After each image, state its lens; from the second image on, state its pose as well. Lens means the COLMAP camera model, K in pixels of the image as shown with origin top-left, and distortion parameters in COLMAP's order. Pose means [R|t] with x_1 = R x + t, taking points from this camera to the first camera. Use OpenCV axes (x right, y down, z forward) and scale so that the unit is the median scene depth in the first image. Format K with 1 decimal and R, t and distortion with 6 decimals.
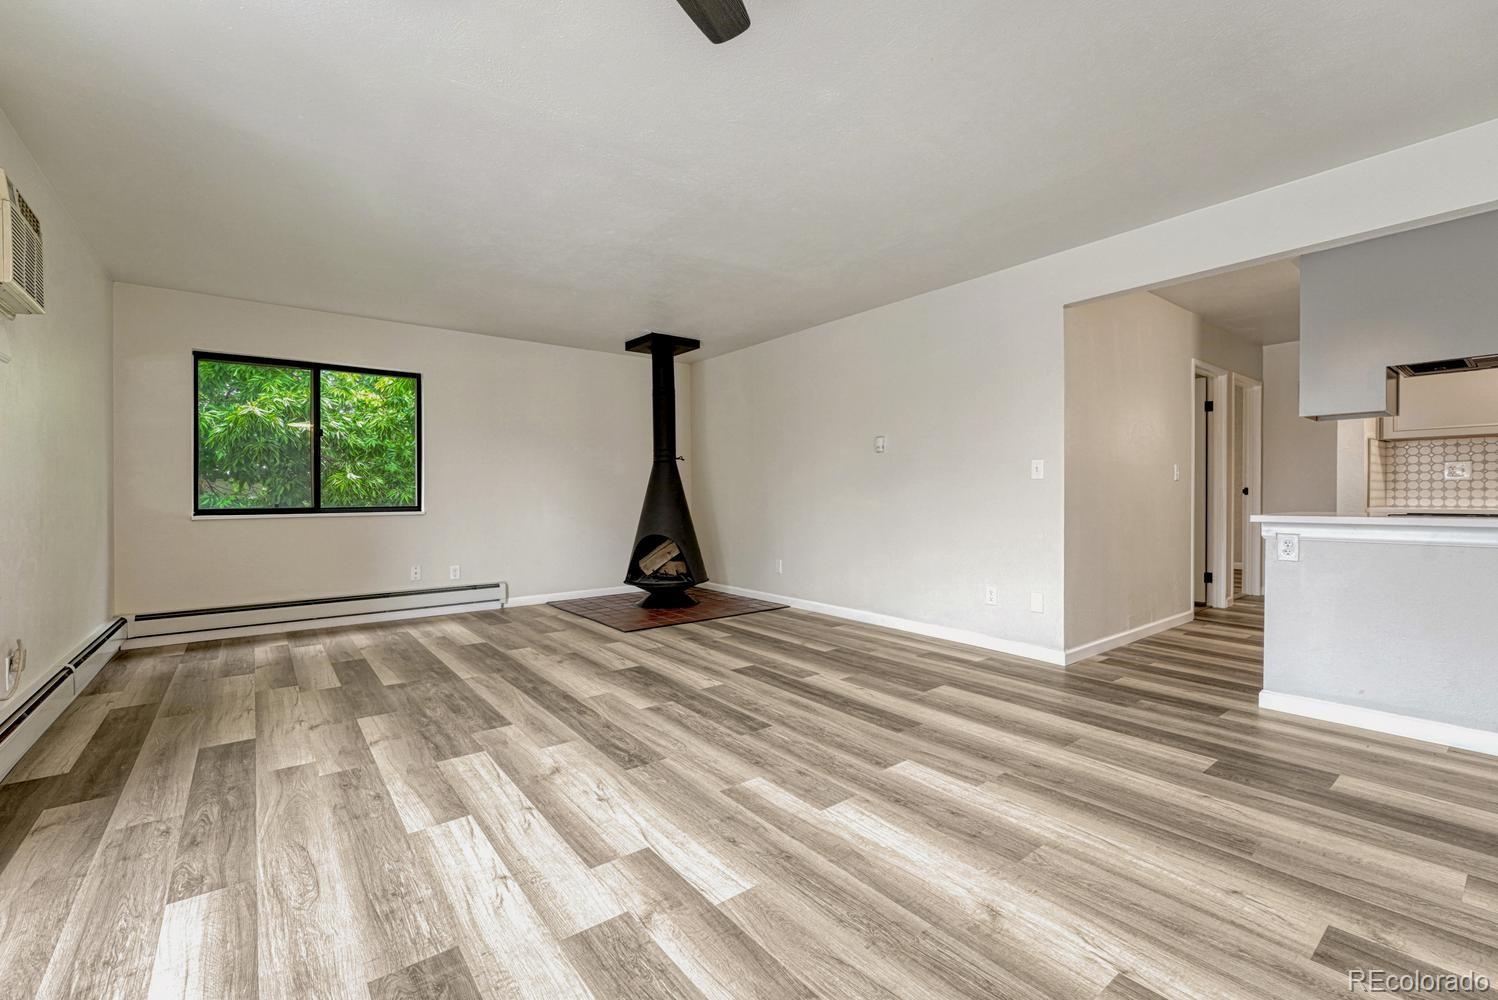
lens RADIAL K [[636.2, 0, 749.3], [0, 636.2, 488.2], [0, 0, 1]] dist [-0.003350, -0.000645]
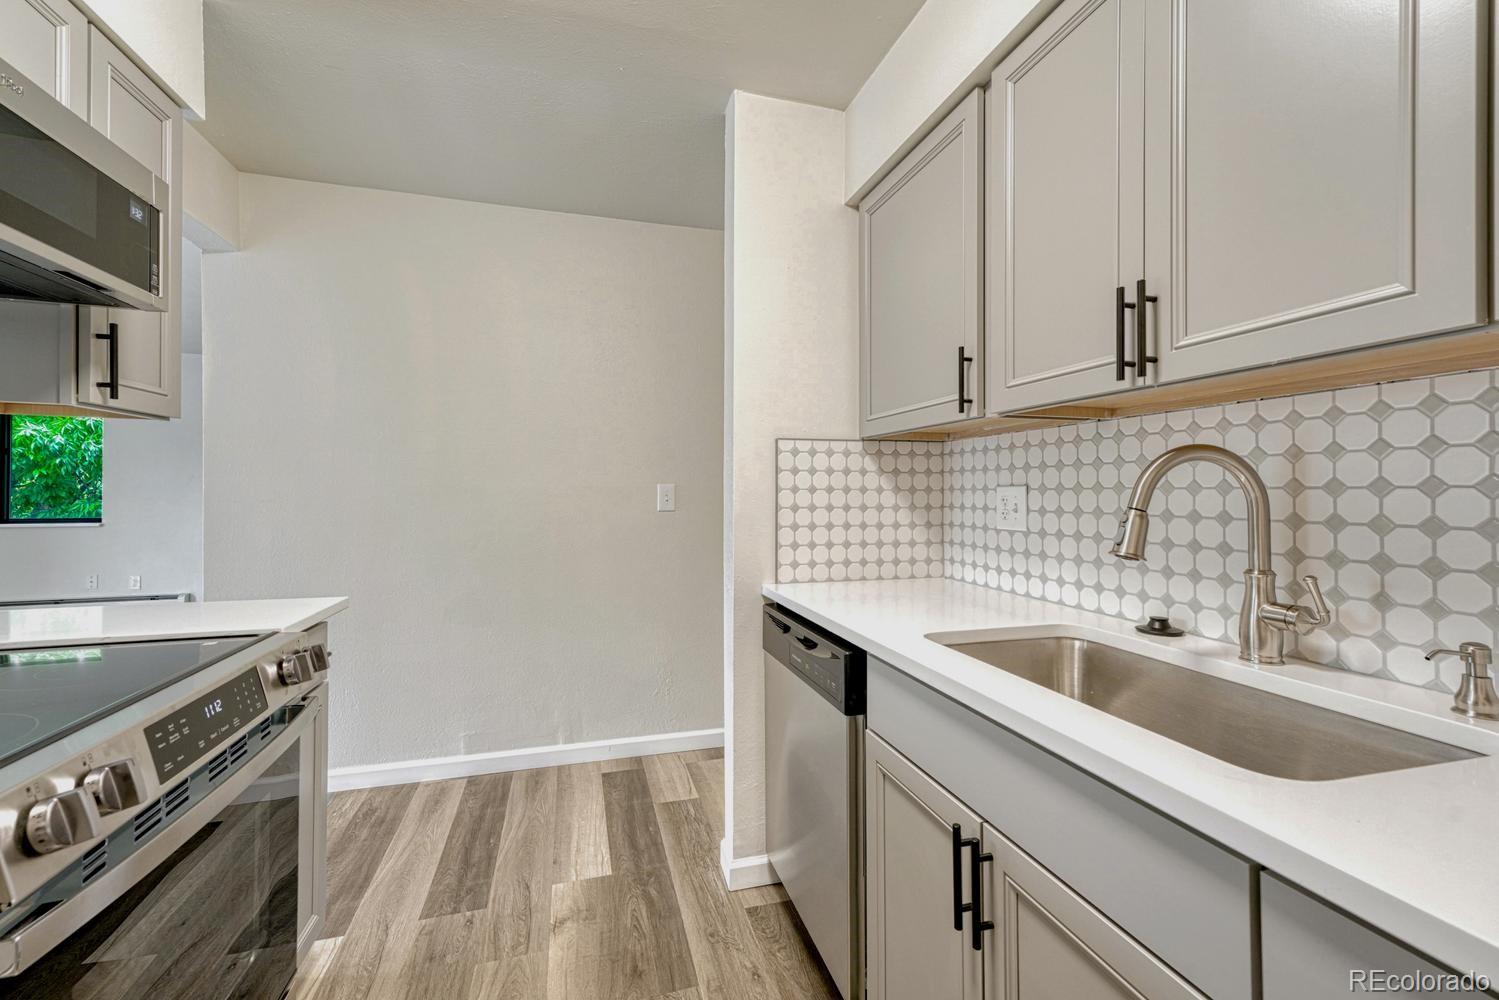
lens RADIAL K [[625.9, 0, 748.5], [0, 625.9, 485.4], [0, 0, 1]] dist [0.012760, 0.000294]
pose [[0.924385, 0.004649, -0.381432, 1.450835], [-0.003395, 0.999986, 0.003959, -0.058818], [0.381445, -0.002364, 0.924389, 0.719044]]
